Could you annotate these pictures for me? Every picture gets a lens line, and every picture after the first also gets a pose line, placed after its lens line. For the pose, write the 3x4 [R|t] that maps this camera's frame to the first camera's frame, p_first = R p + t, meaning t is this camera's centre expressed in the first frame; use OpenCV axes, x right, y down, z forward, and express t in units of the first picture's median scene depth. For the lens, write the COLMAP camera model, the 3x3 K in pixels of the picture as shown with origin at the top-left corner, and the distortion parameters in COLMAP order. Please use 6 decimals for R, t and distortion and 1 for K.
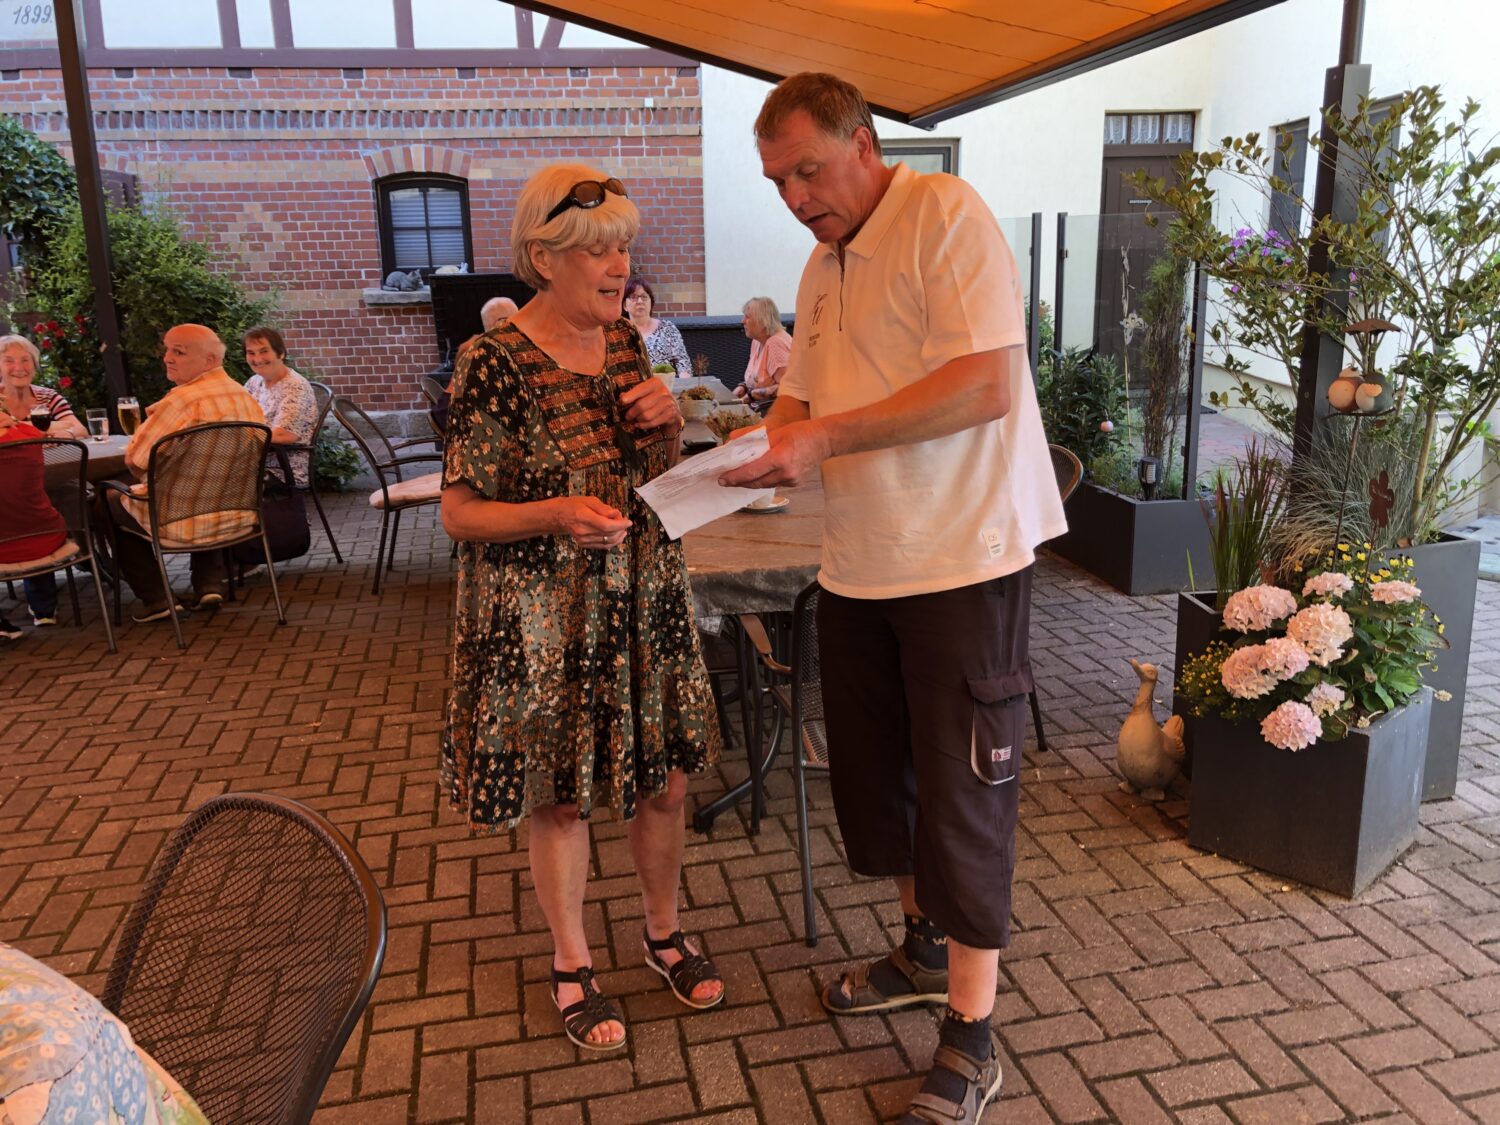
lens RADIAL K [[1230.5, 0, 742.0], [0, 1230.5, 569.1], [0, 0, 1]] dist [-0.010456, 0.025653]
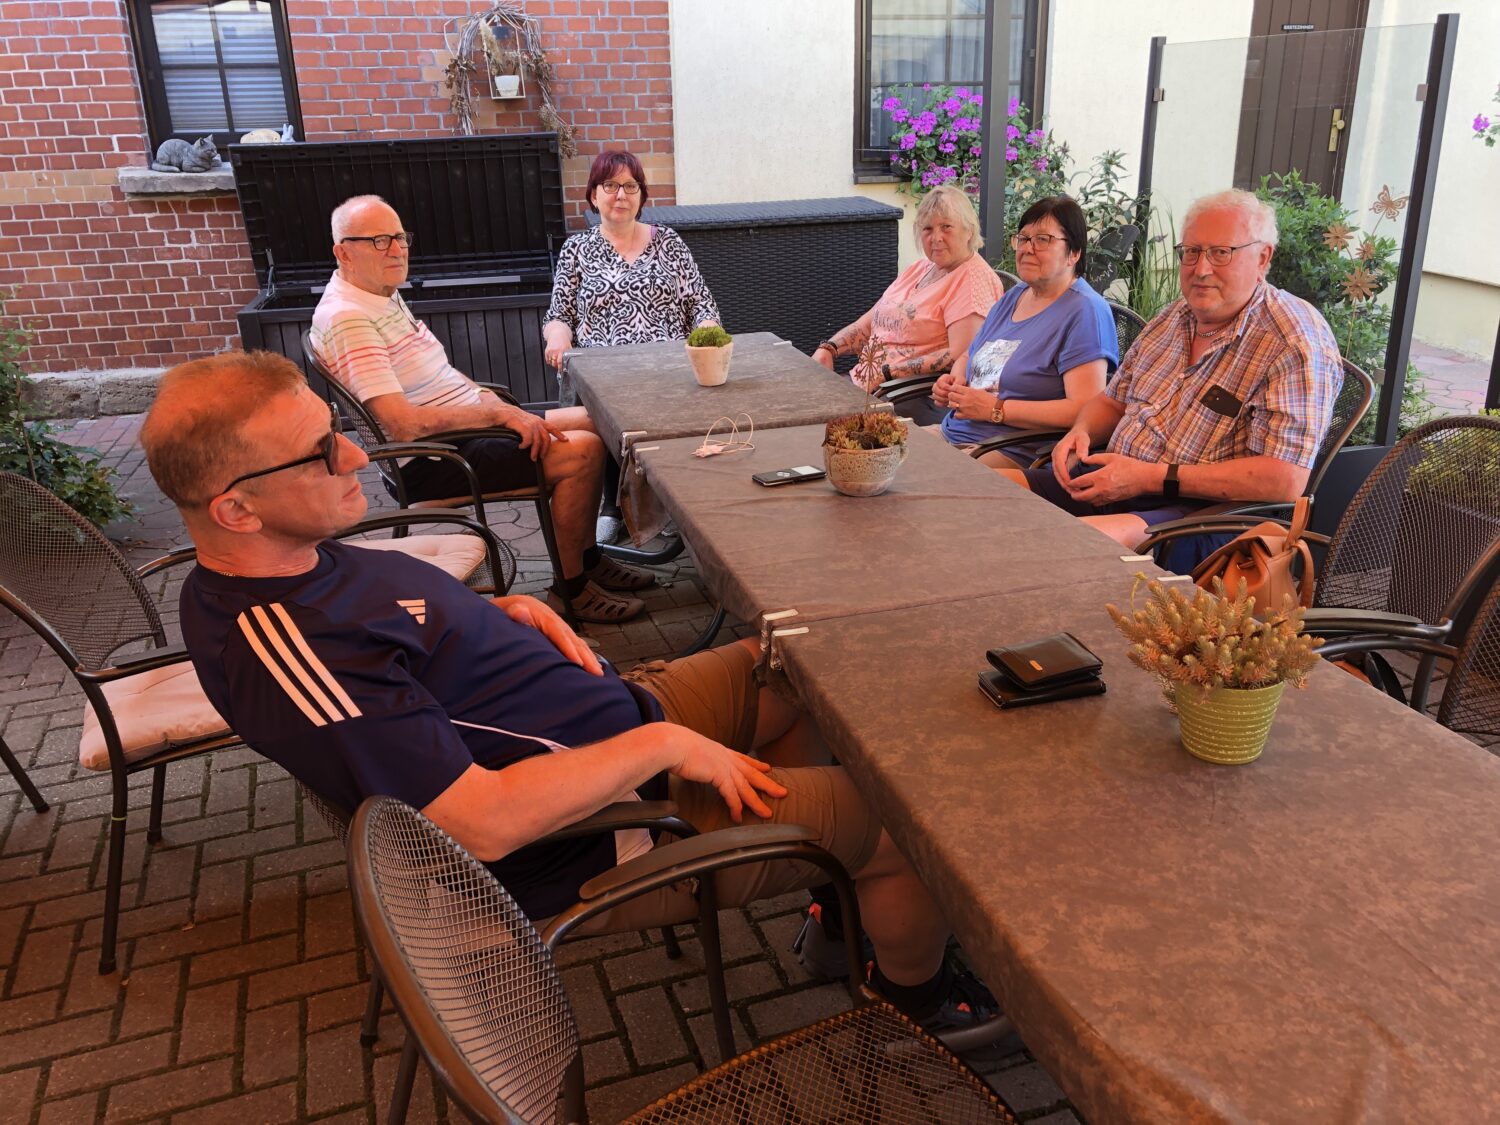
lens RADIAL K [[1230.5, 0, 761.8], [0, 1230.5, 551.5], [0, 0, 1]] dist [-0.010456, 0.025653]
pose [[0.991495, -0.047295, 0.121247, -0.073854], [0.035945, 0.994910, 0.094143, -0.084385], [-0.125082, -0.088984, 0.988148, 0.337971]]
